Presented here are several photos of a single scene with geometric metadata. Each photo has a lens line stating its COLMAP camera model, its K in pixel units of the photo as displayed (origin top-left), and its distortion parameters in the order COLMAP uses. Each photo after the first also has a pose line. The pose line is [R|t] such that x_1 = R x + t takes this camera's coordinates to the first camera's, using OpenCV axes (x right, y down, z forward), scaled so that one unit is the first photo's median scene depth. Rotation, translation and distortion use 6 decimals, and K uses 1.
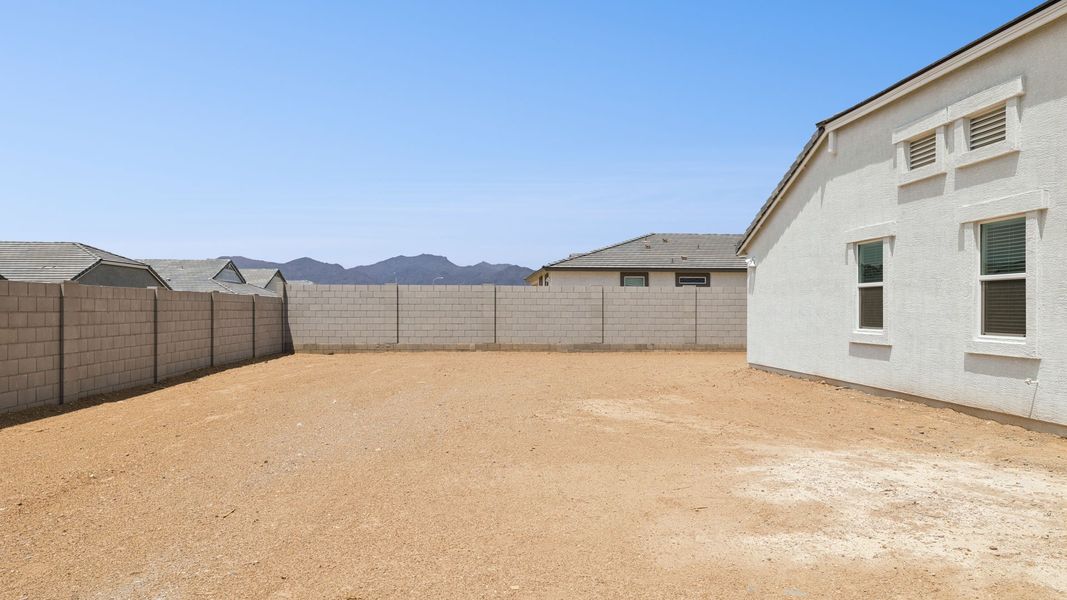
lens RADIAL K [[718.6, 0, 536.6], [0, 718.6, 311.6], [0, 0, 1]] dist [0.001050, 0.001803]
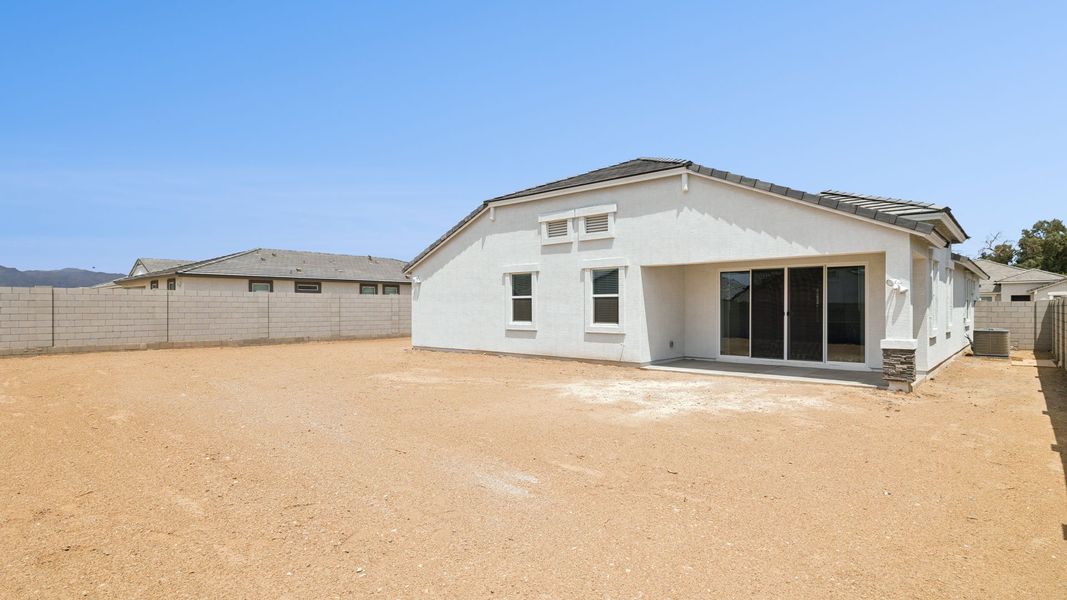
lens RADIAL K [[545.0, 0, 539.1], [0, 545.0, 301.1], [0, 0, 1]] dist [0.000031, 0.000055]
pose [[0.718521, 0.005495, 0.695483, -0.316641], [0.005663, 0.999889, -0.013750, -0.005912], [-0.695482, 0.013818, 0.718411, -0.007881]]
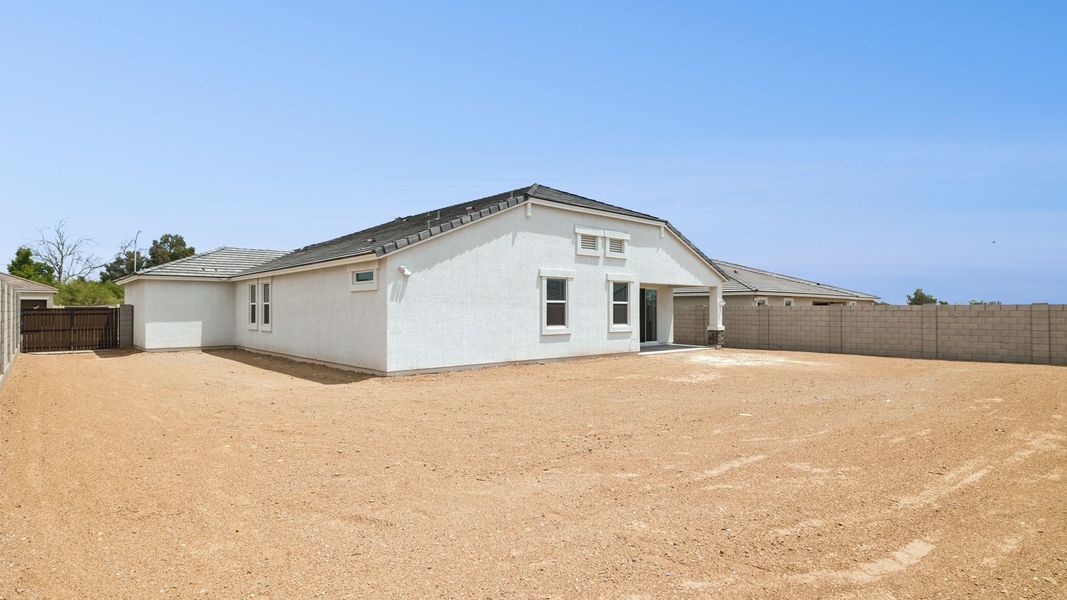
lens RADIAL K [[545.0, 0, 539.1], [0, 545.0, 301.1], [0, 0, 1]] dist [0.000031, 0.000055]
pose [[-0.615315, 0.011291, 0.788201, -0.413379], [0.002423, 0.999920, -0.012432, -0.015474], [-0.788278, -0.005739, -0.615293, 1.313606]]
